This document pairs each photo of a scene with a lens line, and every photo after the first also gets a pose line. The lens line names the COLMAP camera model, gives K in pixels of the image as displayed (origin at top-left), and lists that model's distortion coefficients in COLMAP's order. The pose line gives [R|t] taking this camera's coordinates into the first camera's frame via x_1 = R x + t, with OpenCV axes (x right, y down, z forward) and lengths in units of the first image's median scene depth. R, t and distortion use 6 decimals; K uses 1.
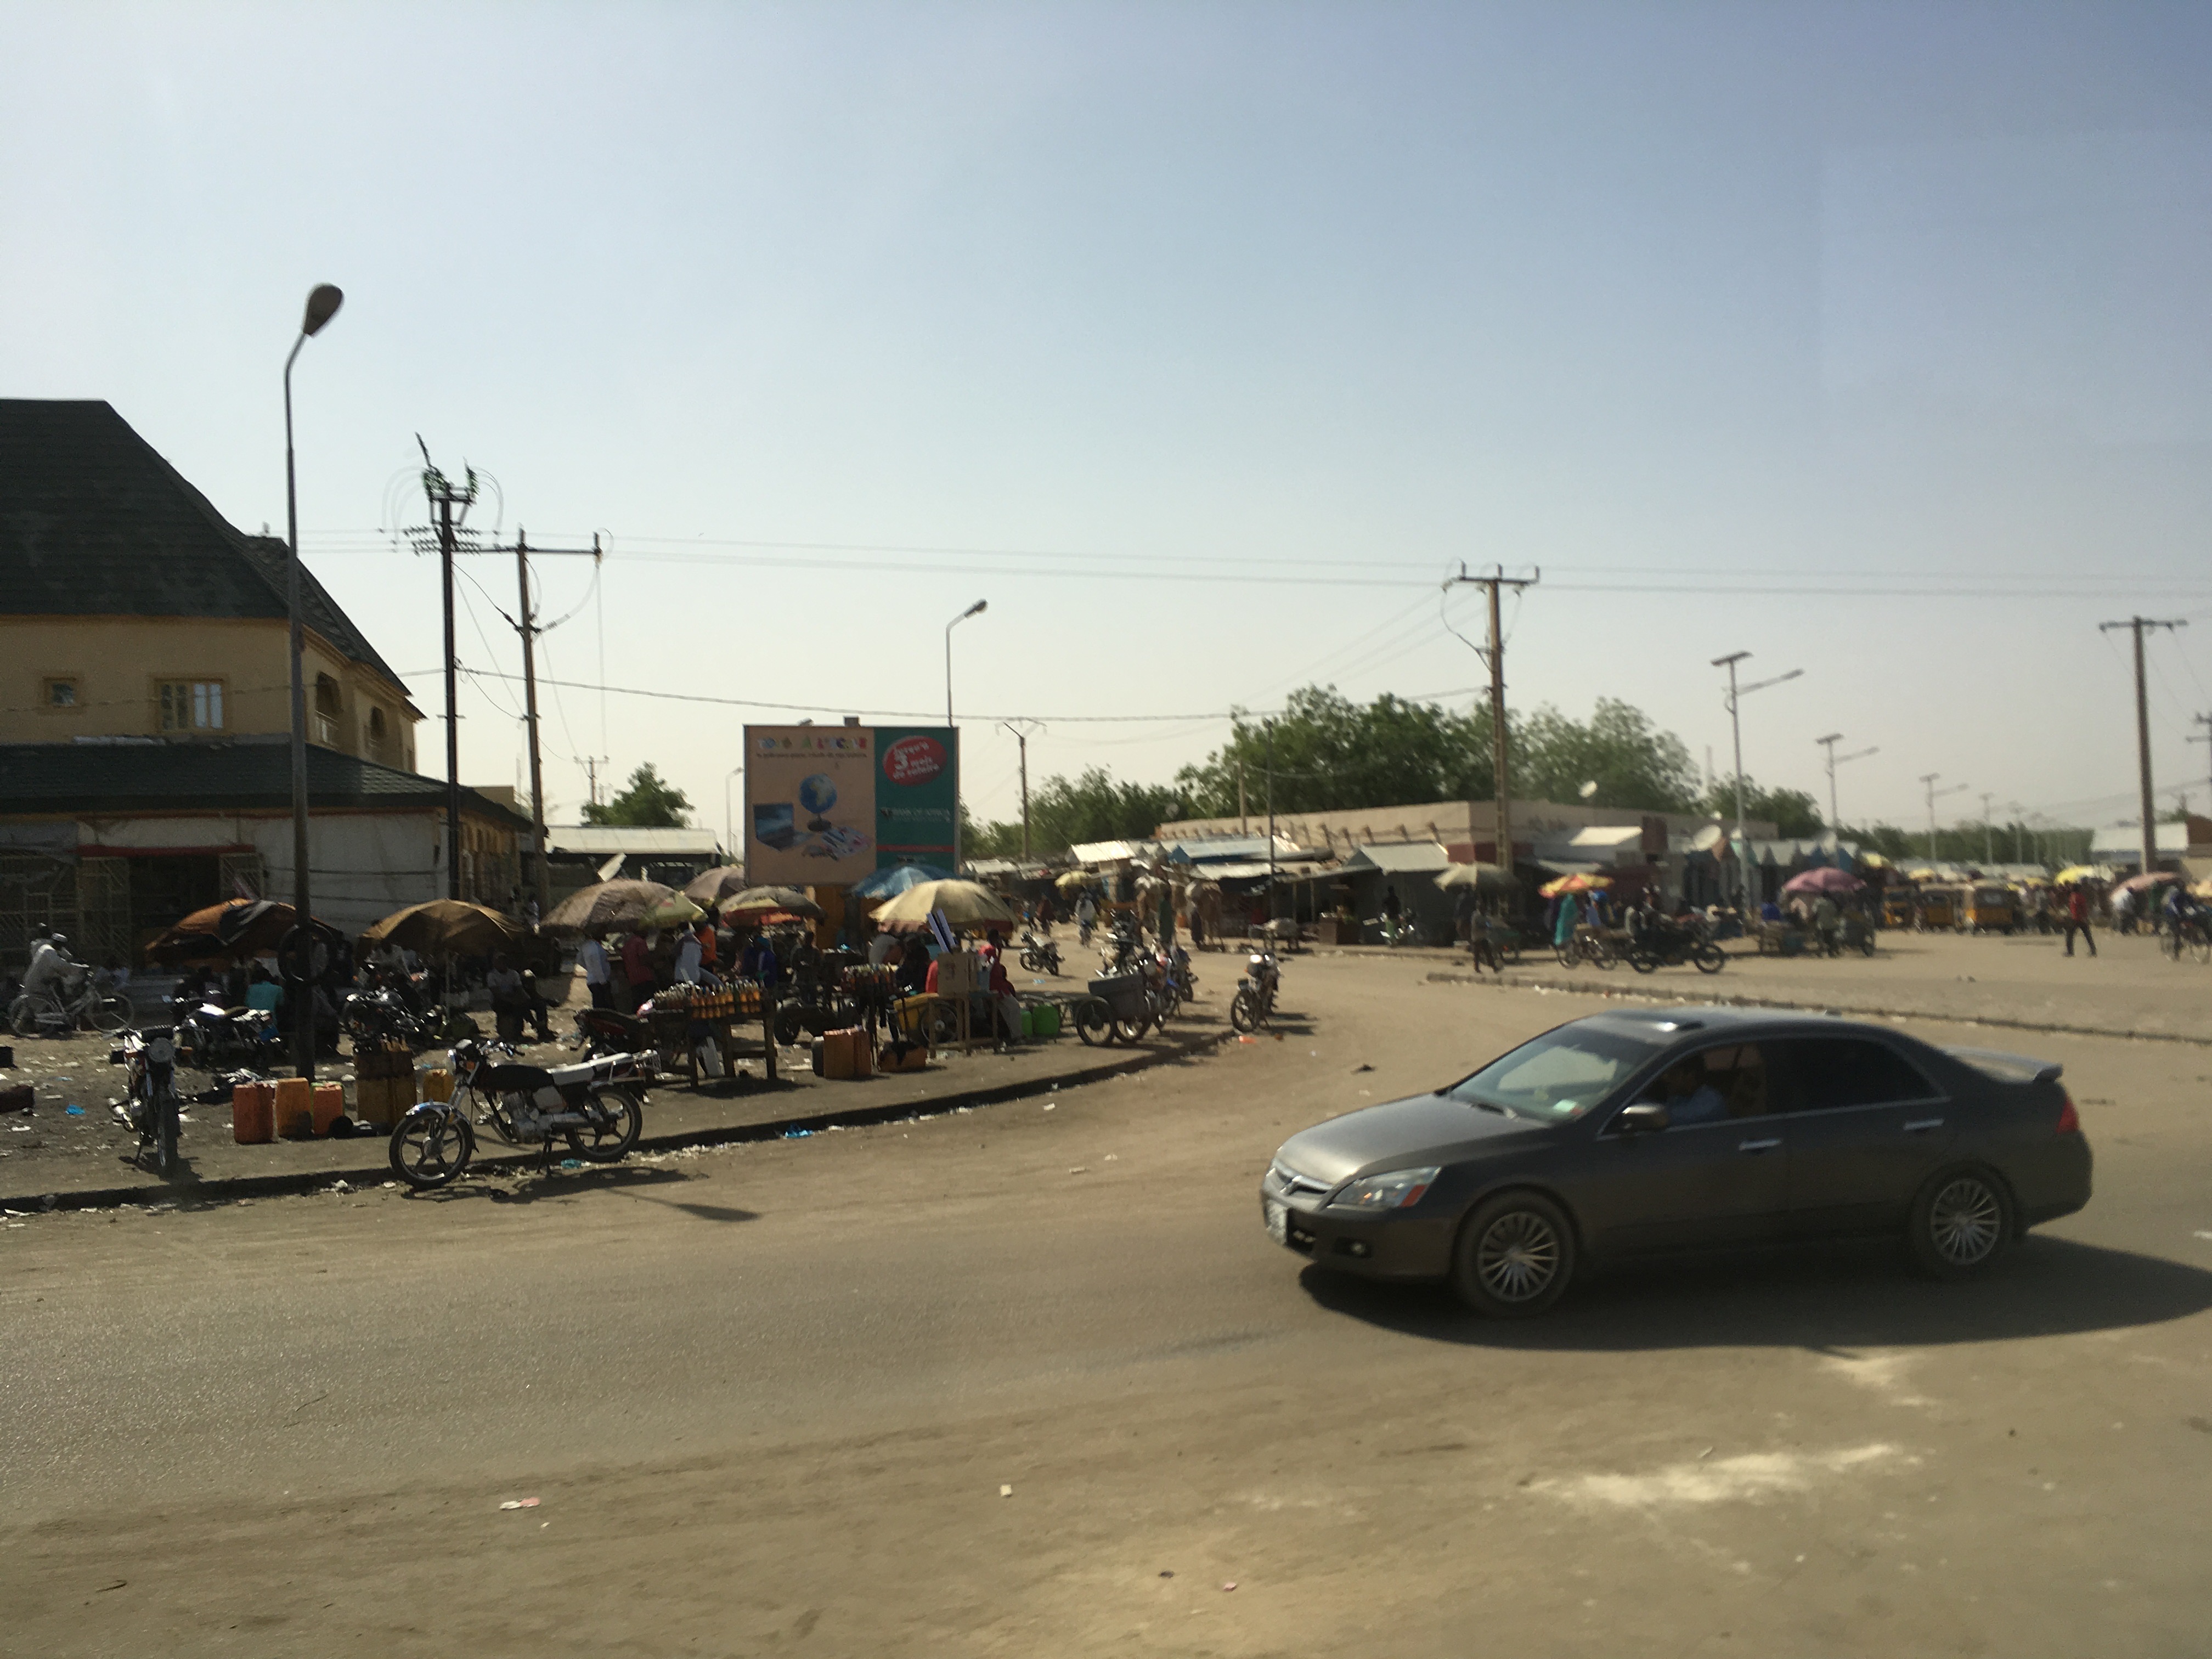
lens RADIAL K [[2010.2, 0, 1088.7], [0, 2010.2, 826.3], [0, 0, 1]] dist [0.077834, -0.127165]
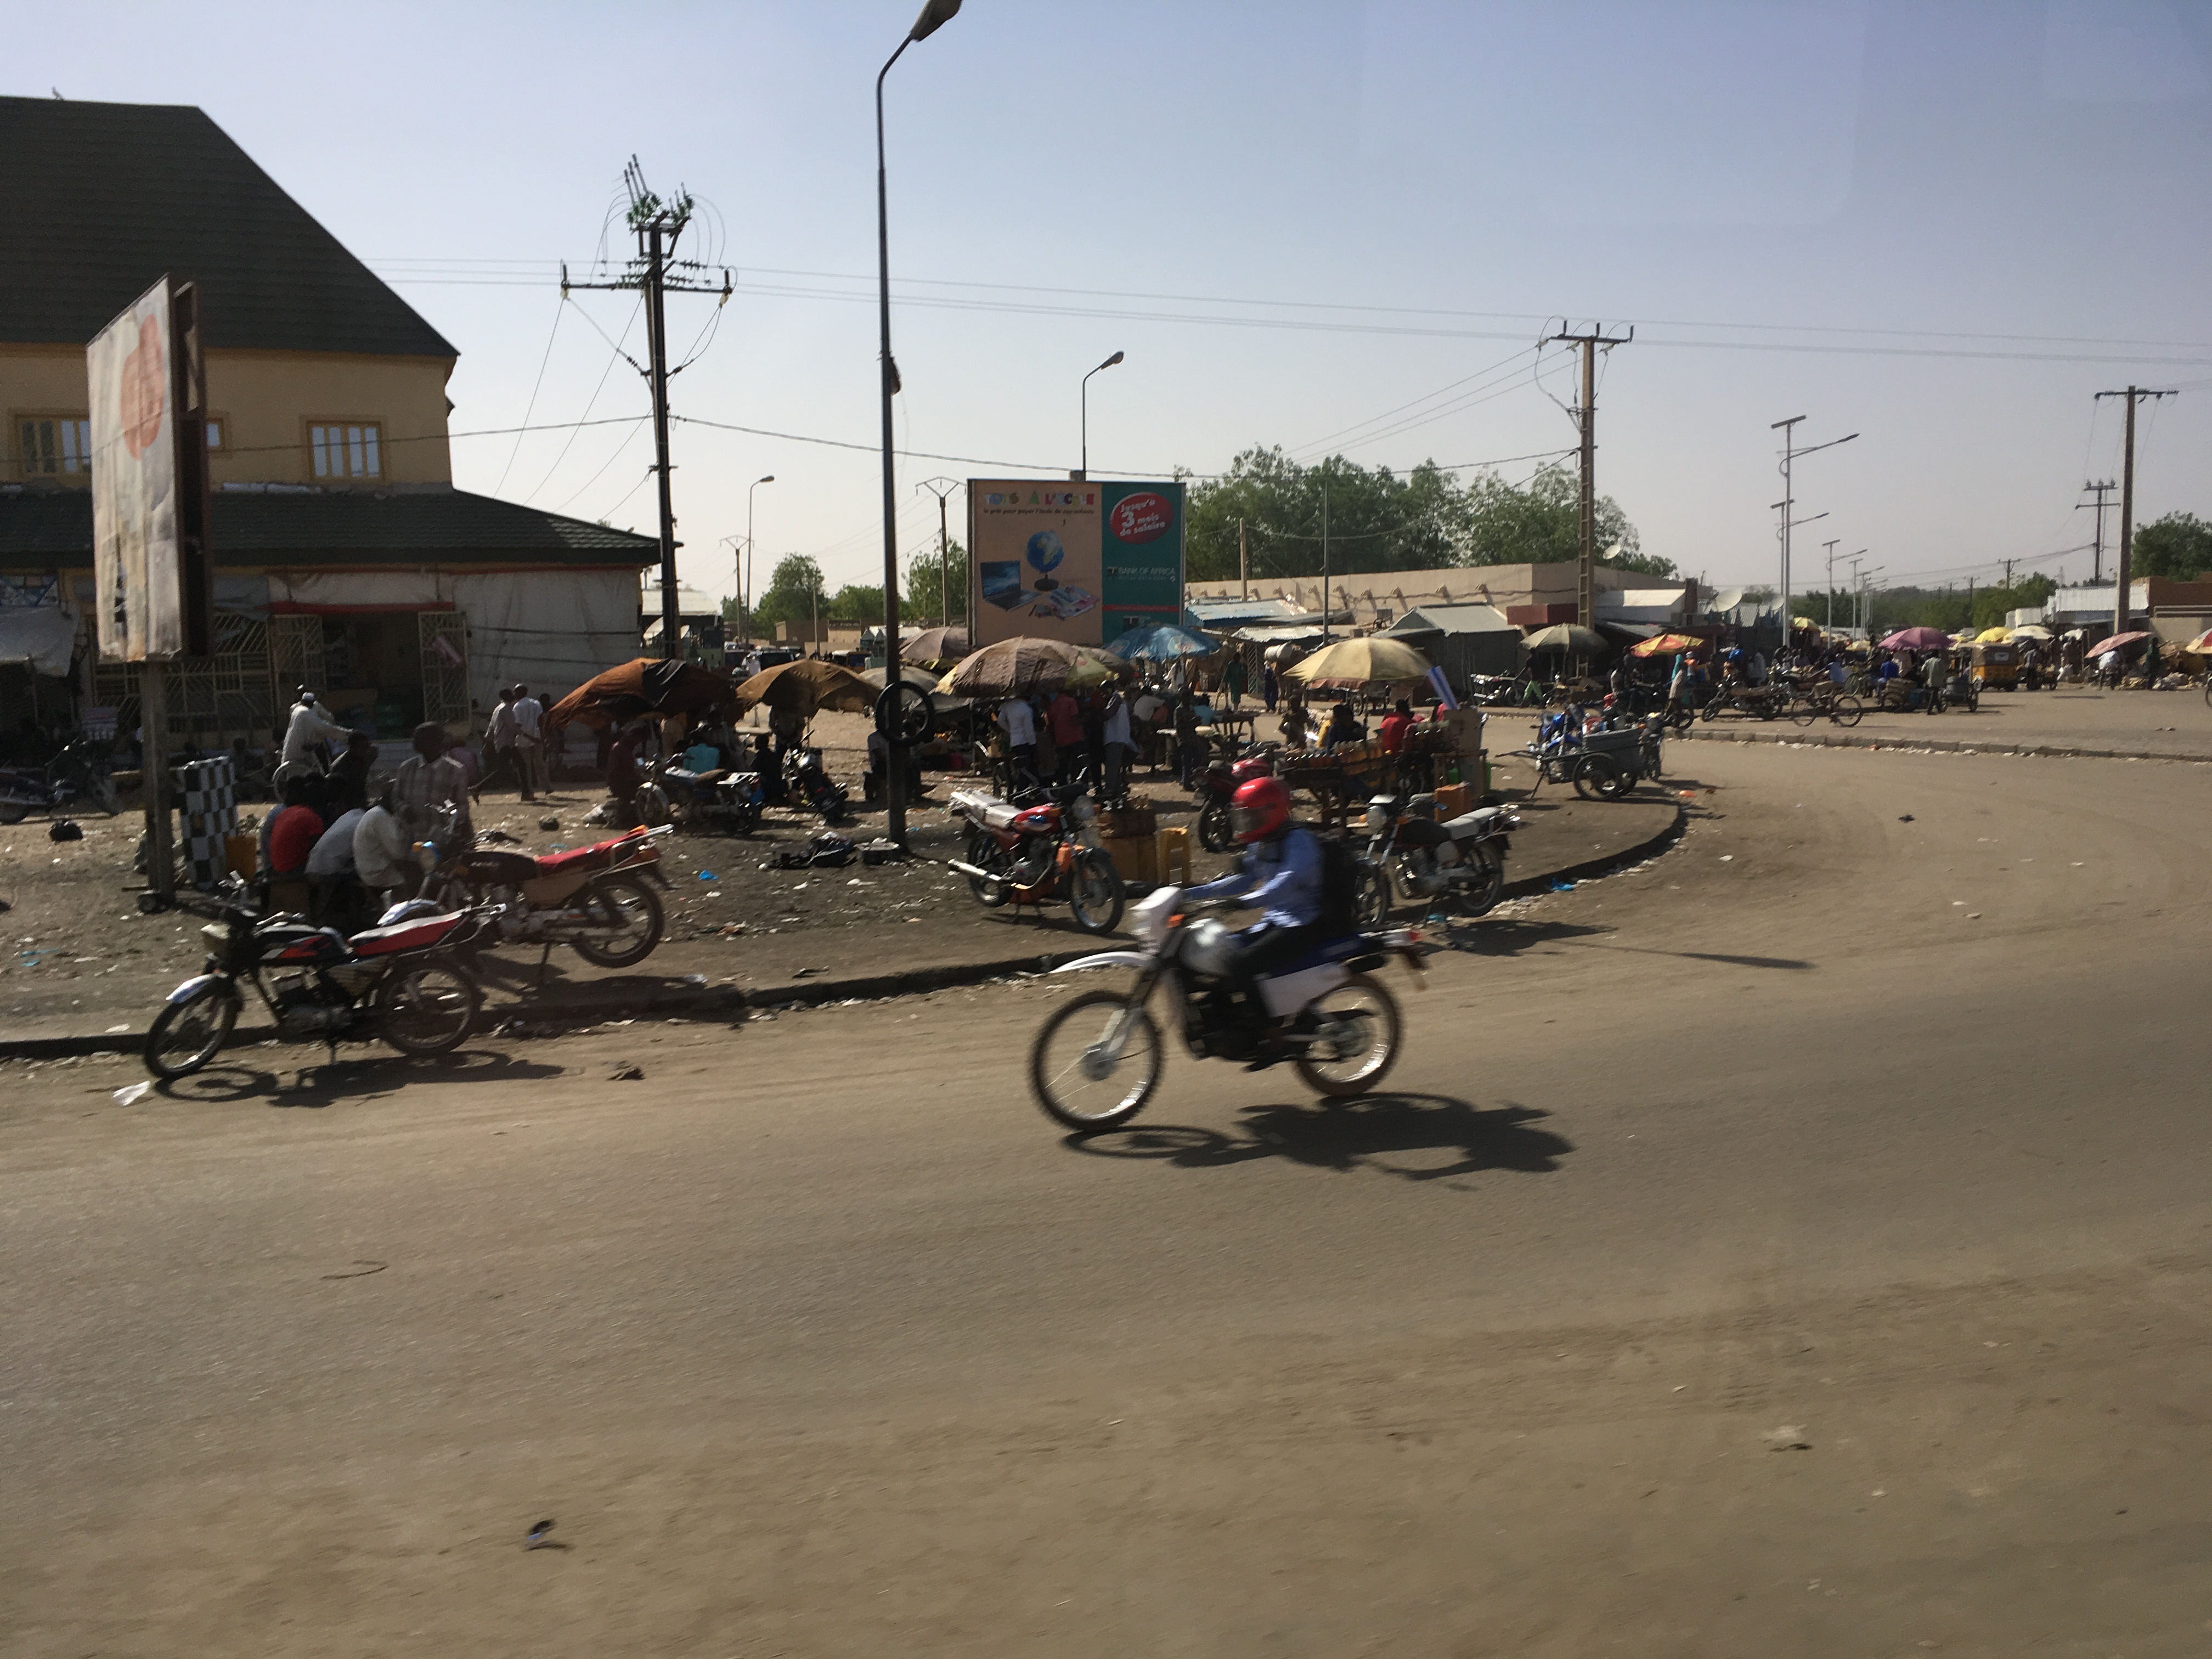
lens RADIAL K [[2010.2, 0, 1088.7], [0, 2010.2, 826.3], [0, 0, 1]] dist [0.077834, -0.127165]
pose [[0.991988, -0.012629, 0.125699, -0.225567], [-0.001945, 0.993345, 0.115157, 0.003470], [-0.126316, -0.114479, 0.985362, 0.022586]]
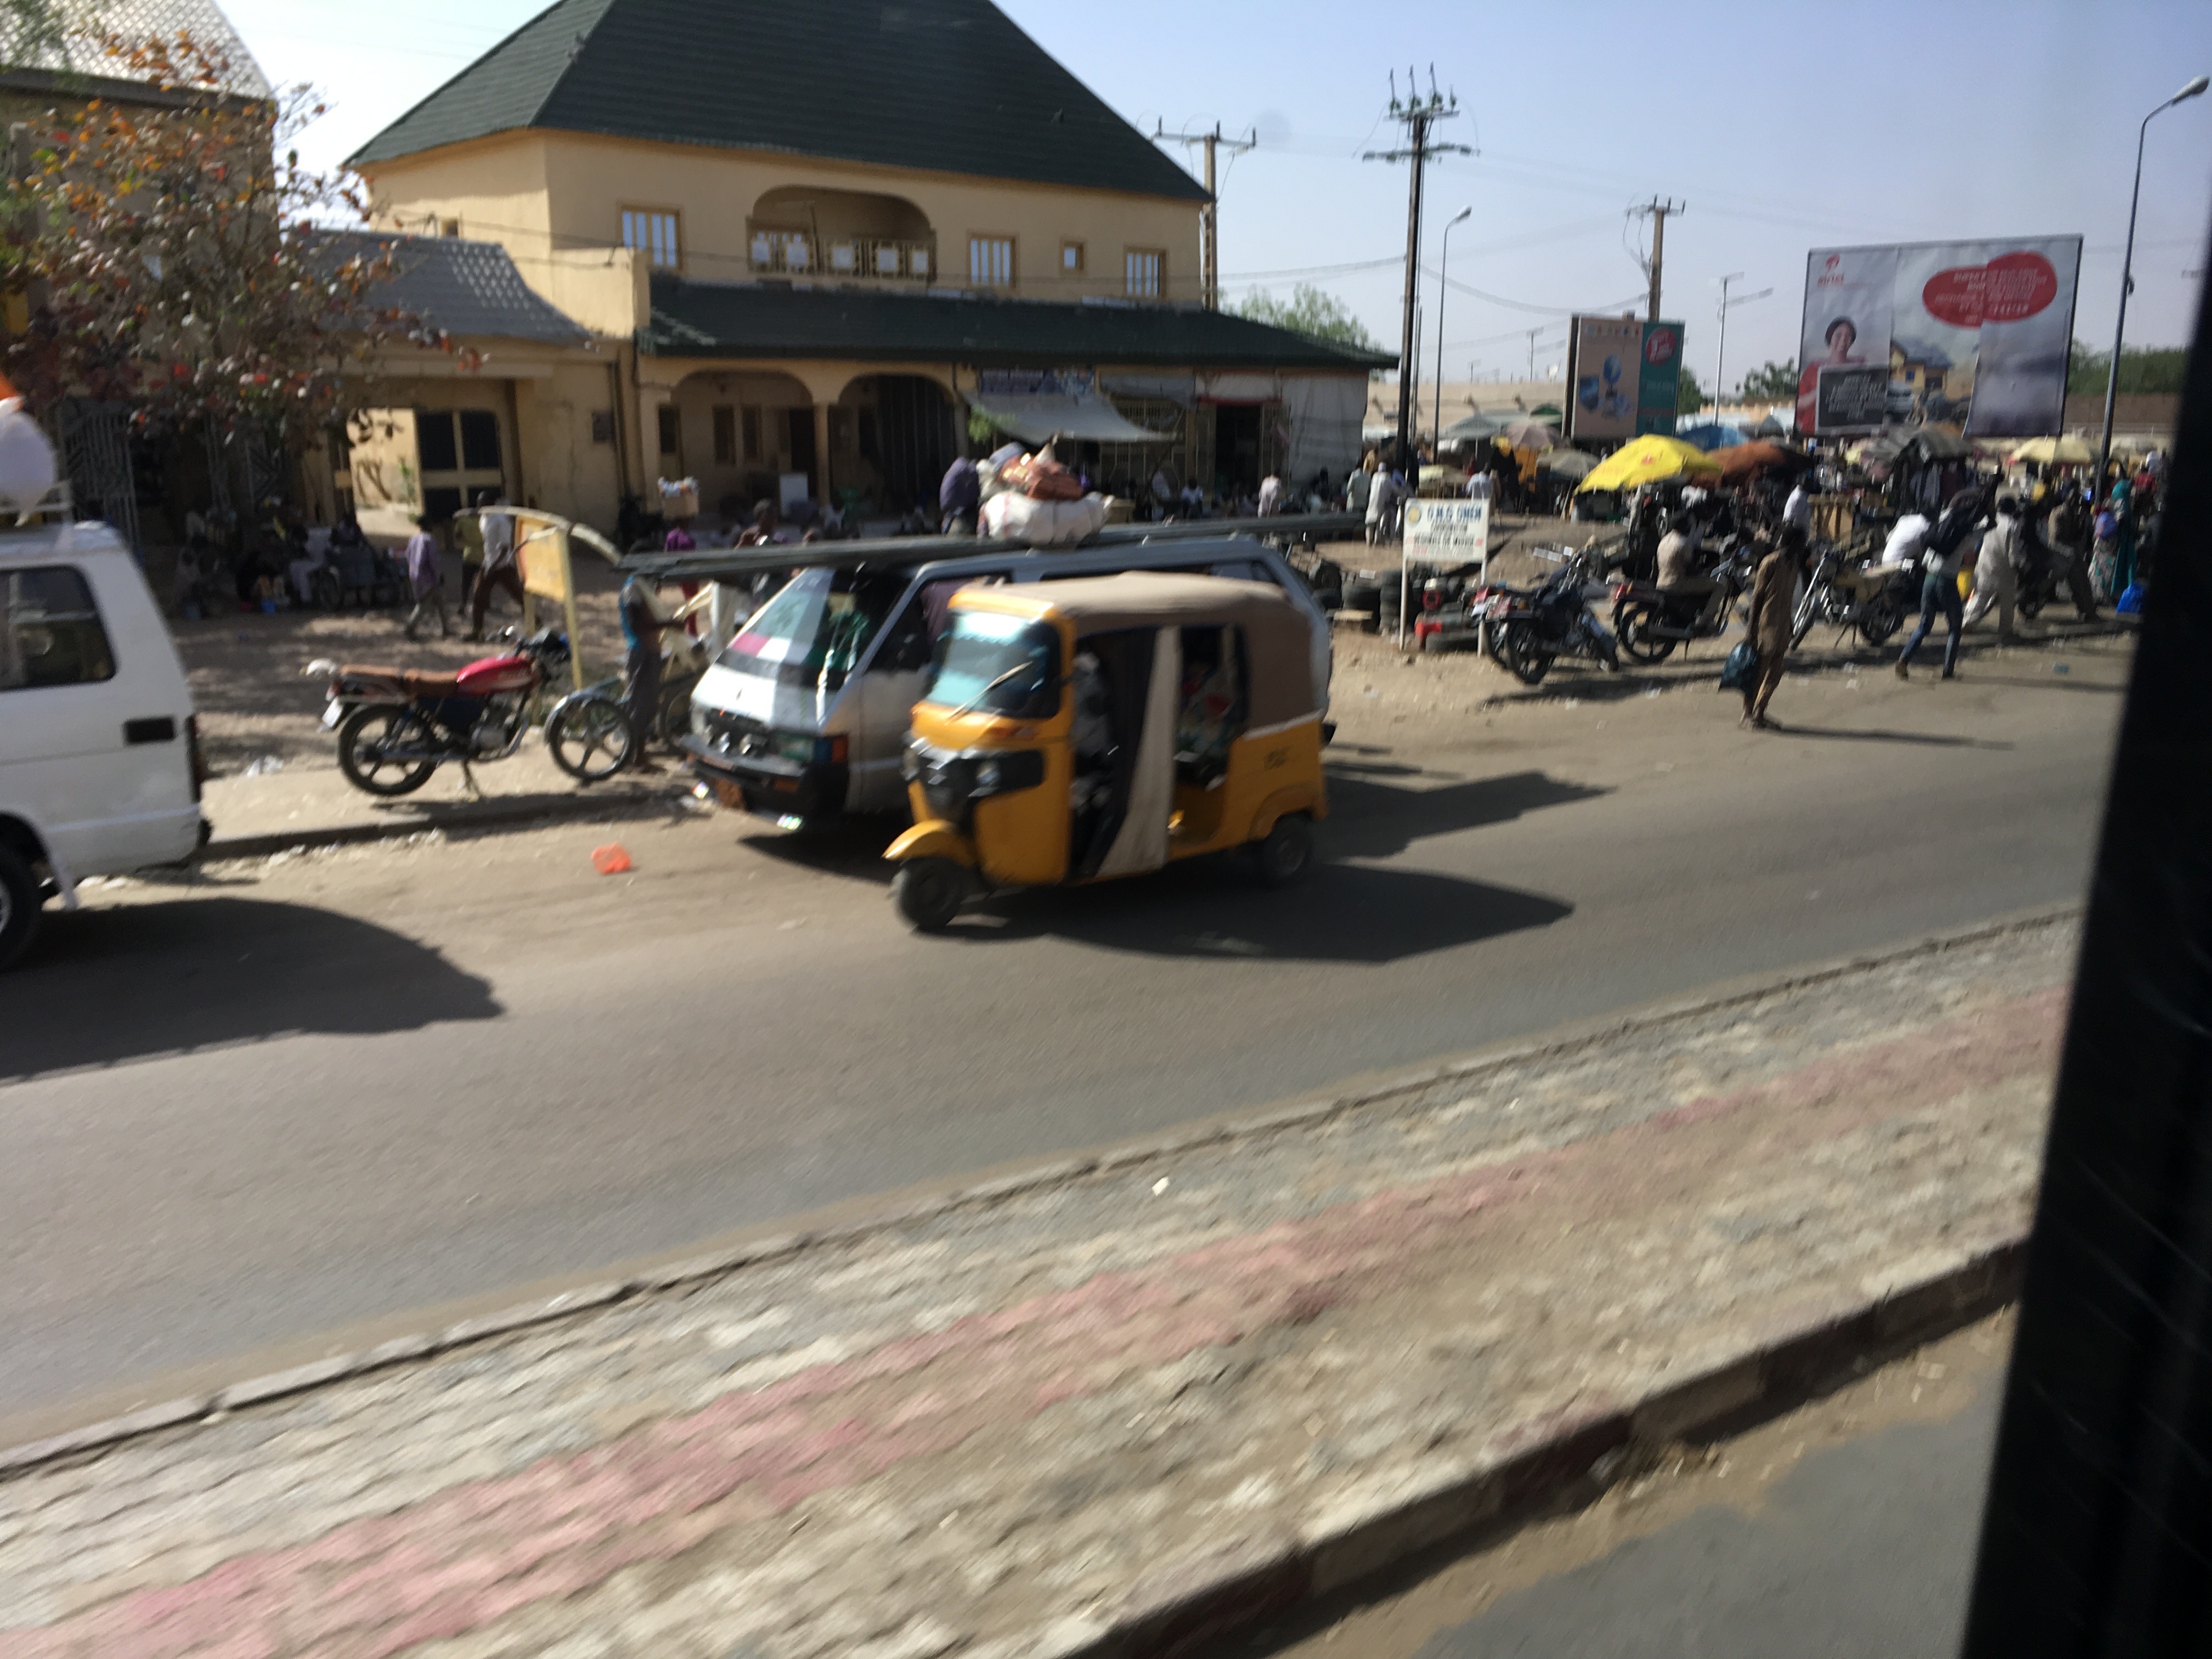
lens RADIAL K [[2010.2, 0, 1088.7], [0, 2010.2, 826.3], [0, 0, 1]] dist [0.077834, -0.127165]
pose [[0.861651, -0.078765, 0.501352, -1.095508], [-0.031087, 0.977836, 0.207051, 0.012700], [-0.506548, -0.193991, 0.840105, -0.032919]]
